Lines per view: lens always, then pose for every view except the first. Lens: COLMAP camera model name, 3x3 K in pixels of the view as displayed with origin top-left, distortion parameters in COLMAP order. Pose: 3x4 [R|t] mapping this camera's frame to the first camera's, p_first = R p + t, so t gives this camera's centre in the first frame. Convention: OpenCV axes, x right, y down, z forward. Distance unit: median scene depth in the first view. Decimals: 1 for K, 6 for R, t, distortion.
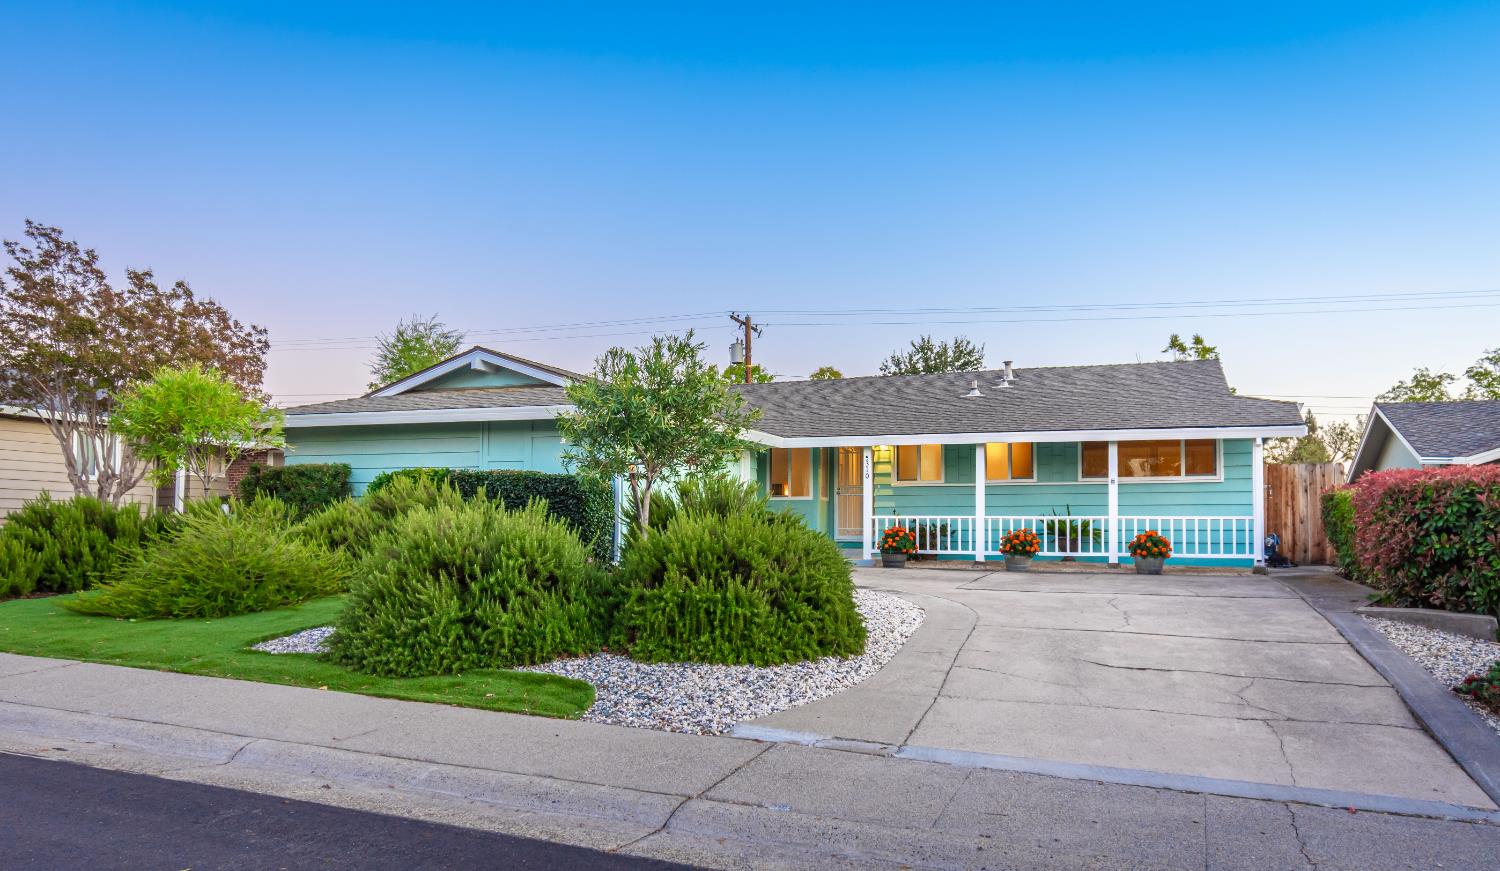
lens RADIAL K [[1073.6, 0, 753.2], [0, 1073.6, 480.9], [0, 0, 1]] dist [0.002181, -0.005314]
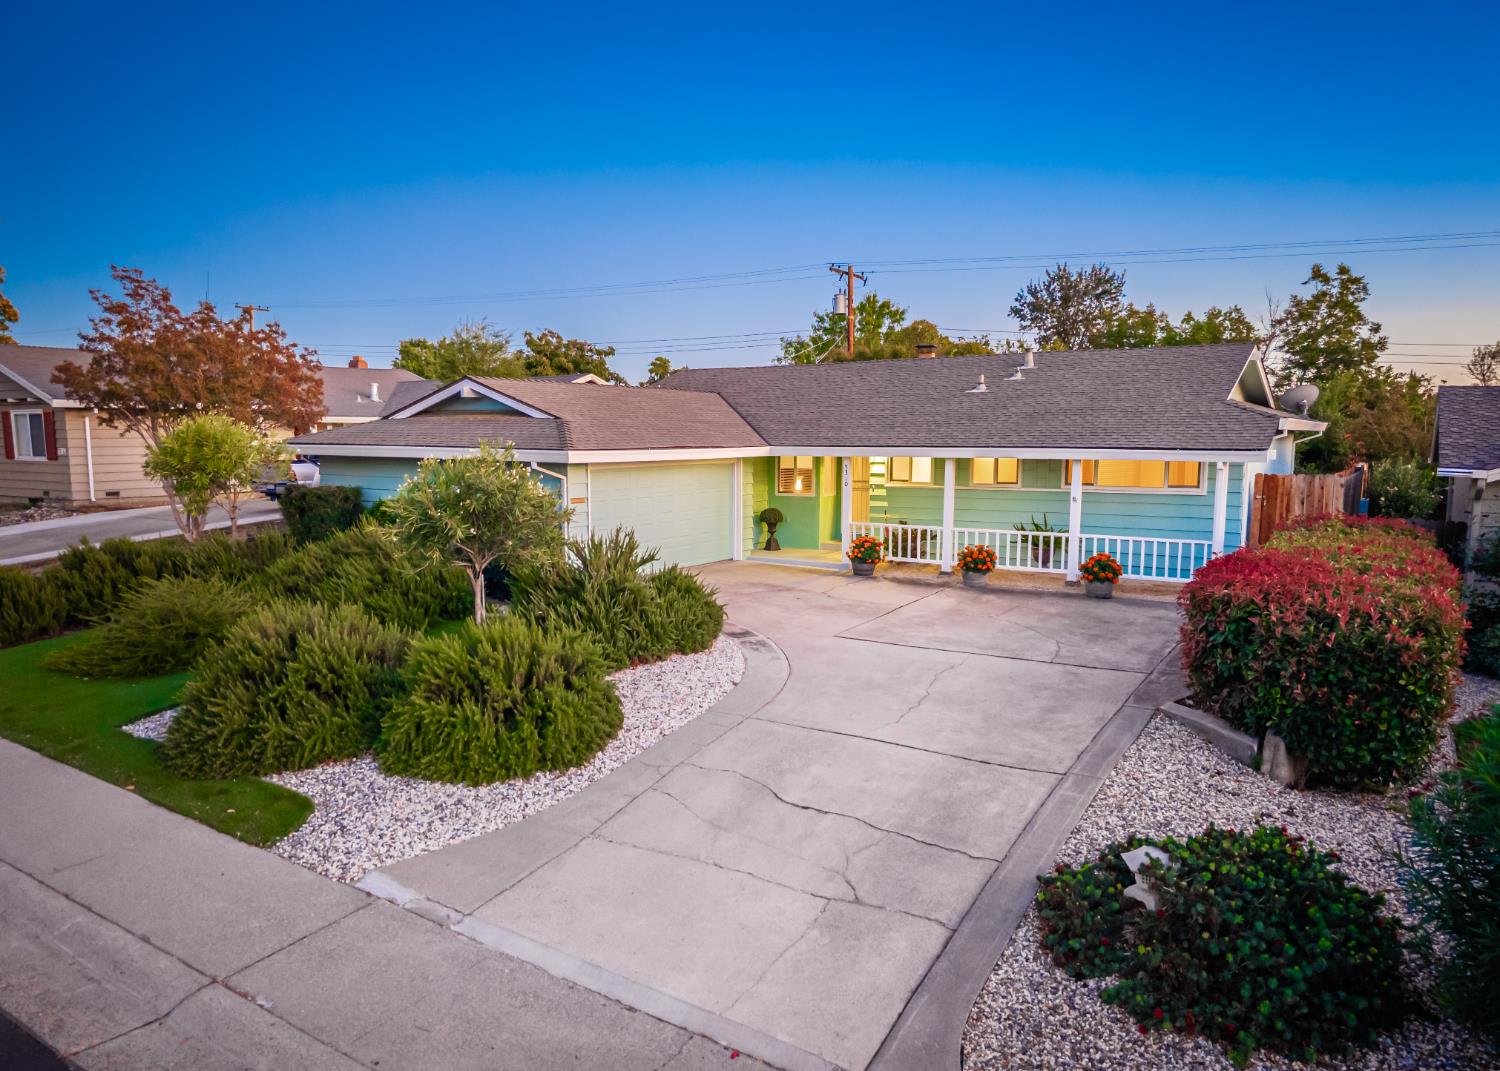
lens RADIAL K [[1024.7, 0, 752.9], [0, 1024.7, 543.8], [0, 0, 1]] dist [0.008274, -0.009363]
pose [[0.979940, 0.016048, -0.198644, 0.244161], [0.015921, 0.987263, 0.158299, -0.119154], [0.198654, -0.158287, 0.967203, 0.020202]]
